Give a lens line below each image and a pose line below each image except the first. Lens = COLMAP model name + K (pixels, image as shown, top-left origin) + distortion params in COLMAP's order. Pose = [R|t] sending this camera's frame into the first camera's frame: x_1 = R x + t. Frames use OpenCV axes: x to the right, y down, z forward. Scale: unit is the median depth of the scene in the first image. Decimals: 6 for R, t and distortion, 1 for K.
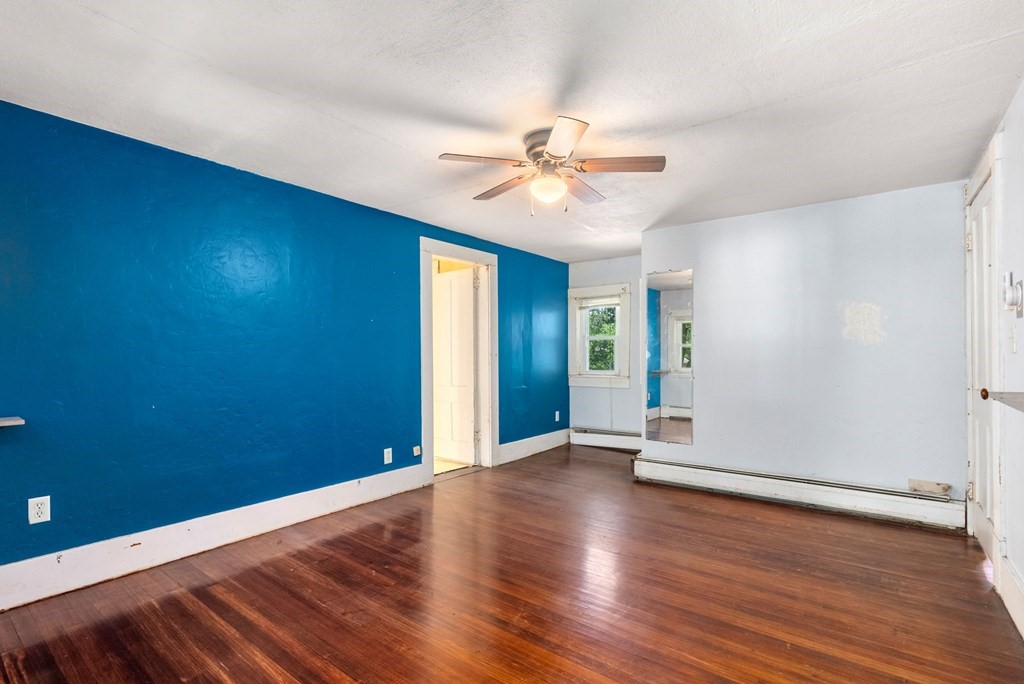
lens RADIAL K [[474.5, 0, 511.6], [0, 474.5, 355.0], [0, 0, 1]] dist [0.001390, 0.000333]
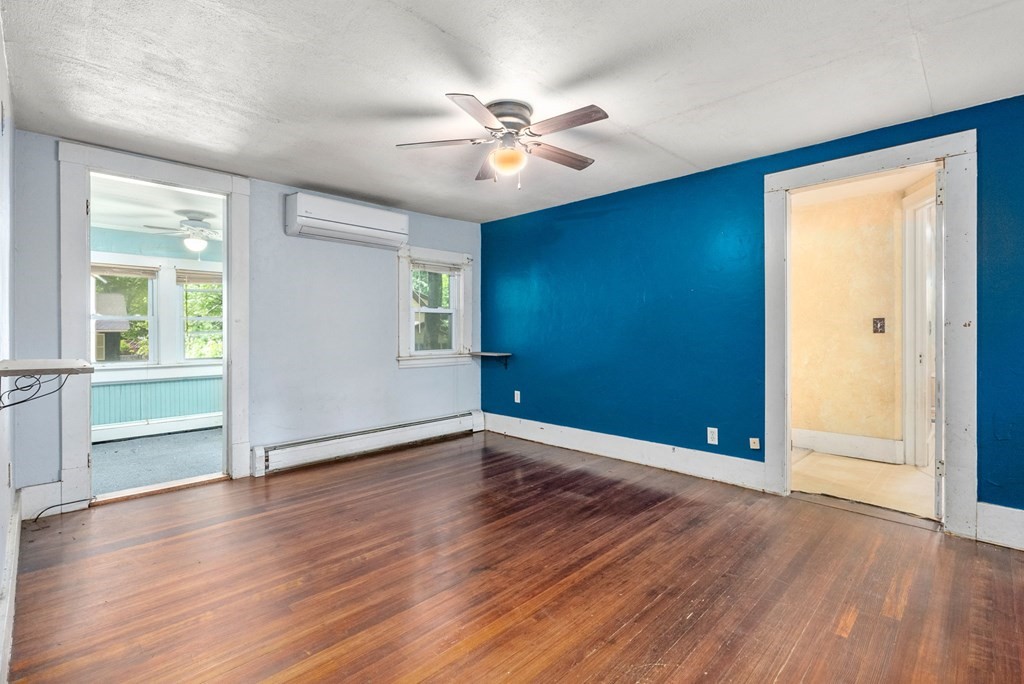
lens RADIAL K [[470.5, 0, 515.0], [0, 470.5, 332.8], [0, 0, 1]] dist [0.005977, 0.000870]
pose [[-0.113174, 0.013474, -0.993484, 0.698851], [0.003138, 0.999908, 0.013203, -0.000239], [0.993570, -0.001624, -0.113205, 0.736289]]
